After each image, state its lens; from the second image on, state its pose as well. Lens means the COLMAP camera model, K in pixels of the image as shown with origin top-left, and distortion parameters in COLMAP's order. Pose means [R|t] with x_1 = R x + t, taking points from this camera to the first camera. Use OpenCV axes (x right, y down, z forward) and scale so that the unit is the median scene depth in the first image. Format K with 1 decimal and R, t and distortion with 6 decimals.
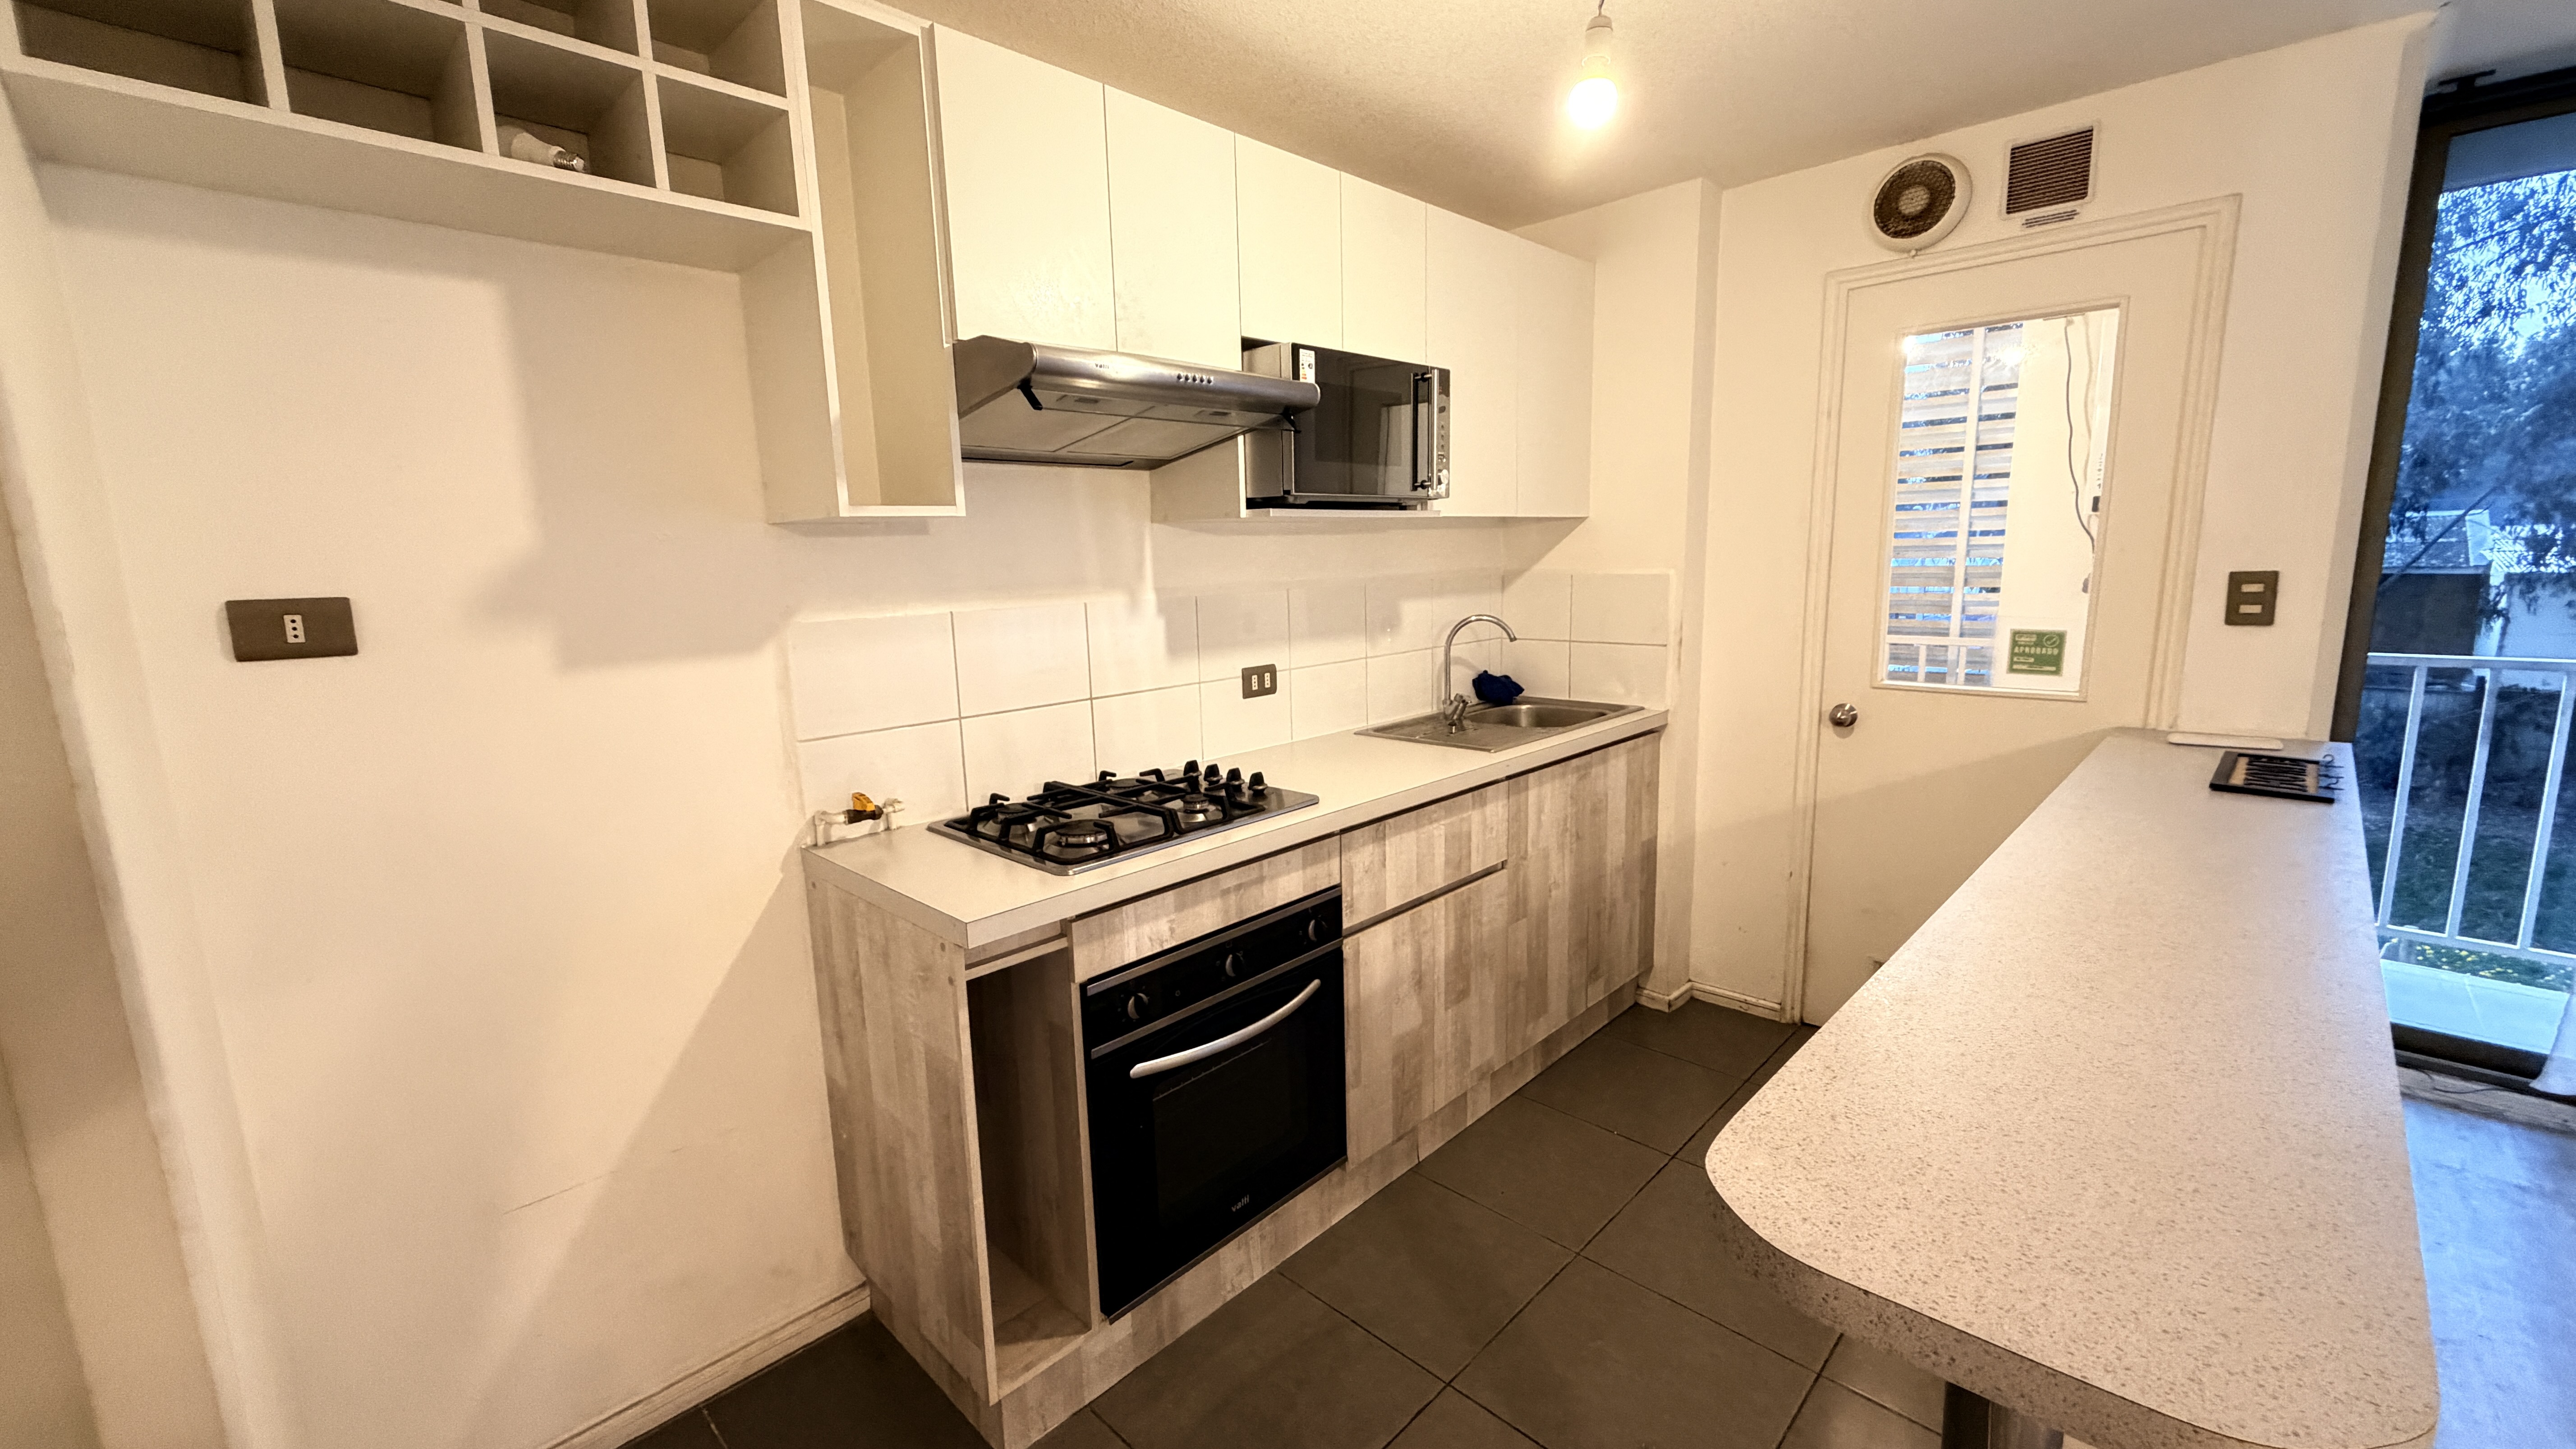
lens RADIAL K [[1020.8, 0, 1286.6], [0, 1020.8, 727.3], [0, 0, 1]] dist [0.000606, -0.000275]
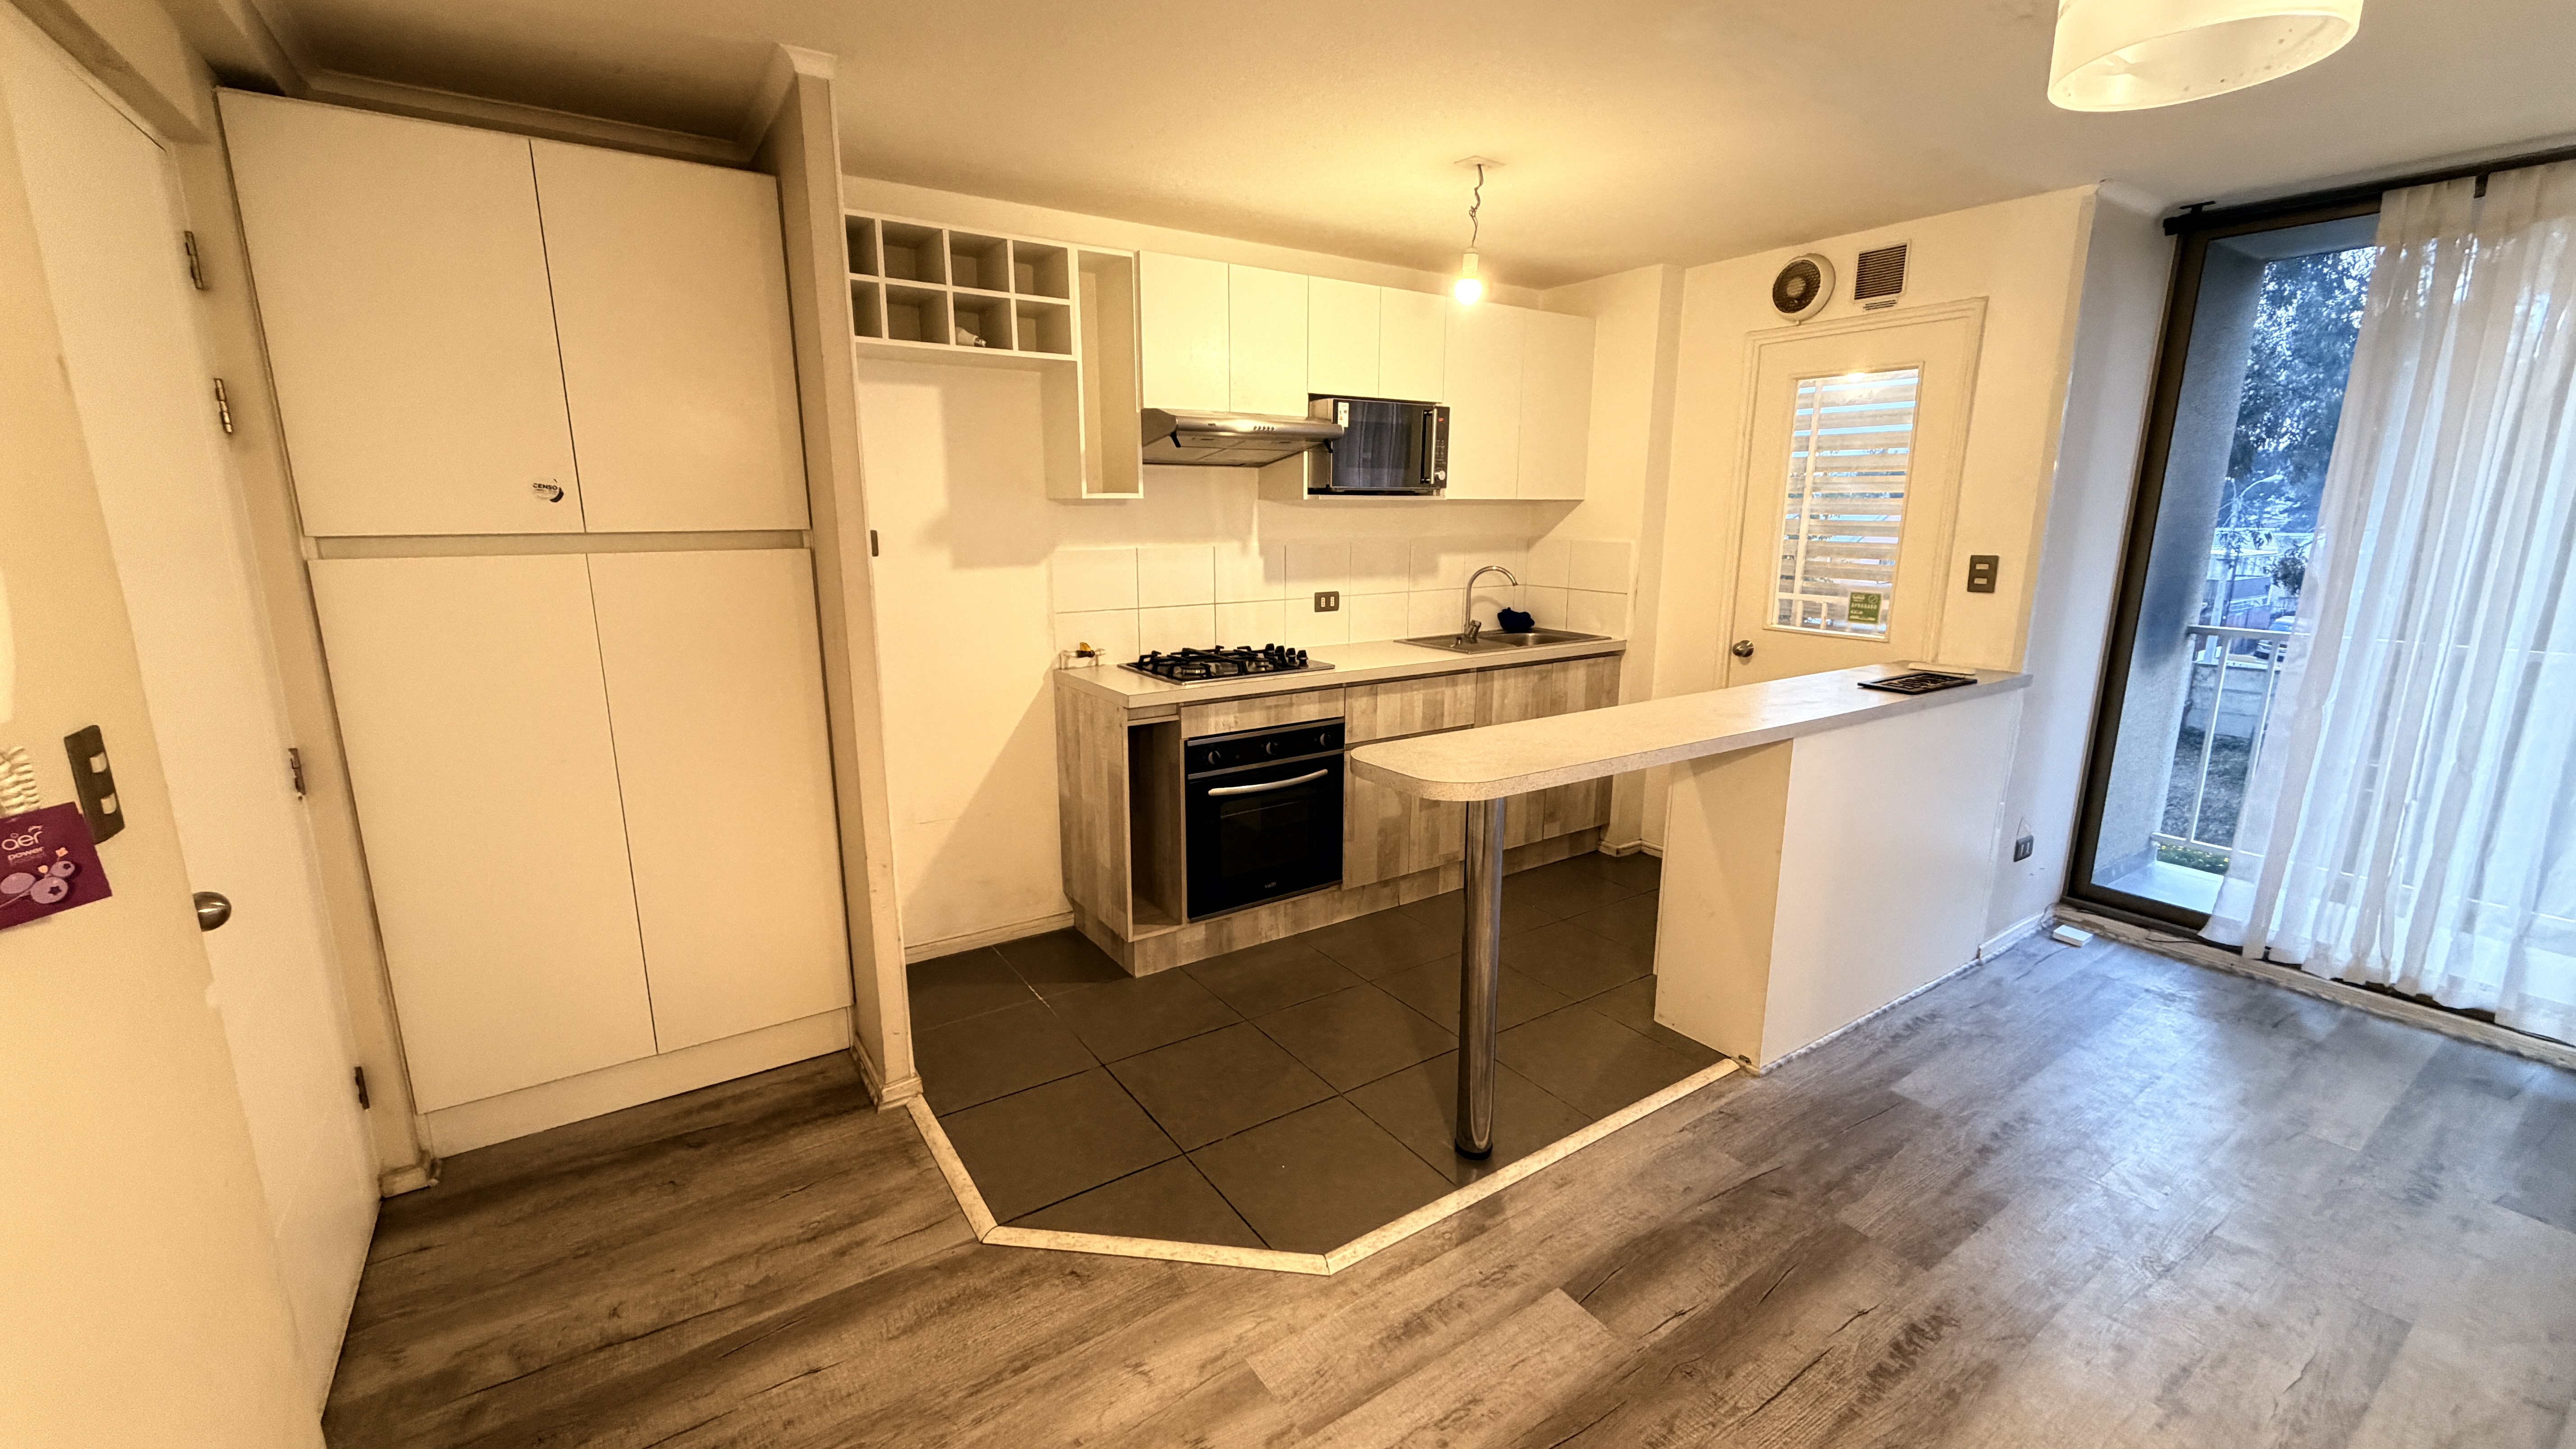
lens RADIAL K [[1020.8, 0, 1291.7], [0, 1020.8, 722.8], [0, 0, 1]] dist [0.000606, -0.000275]
pose [[0.978708, 0.071669, -0.192340, 0.275517], [-0.063631, 0.996835, 0.047653, 0.081209], [0.195146, -0.034400, 0.980171, -0.648645]]
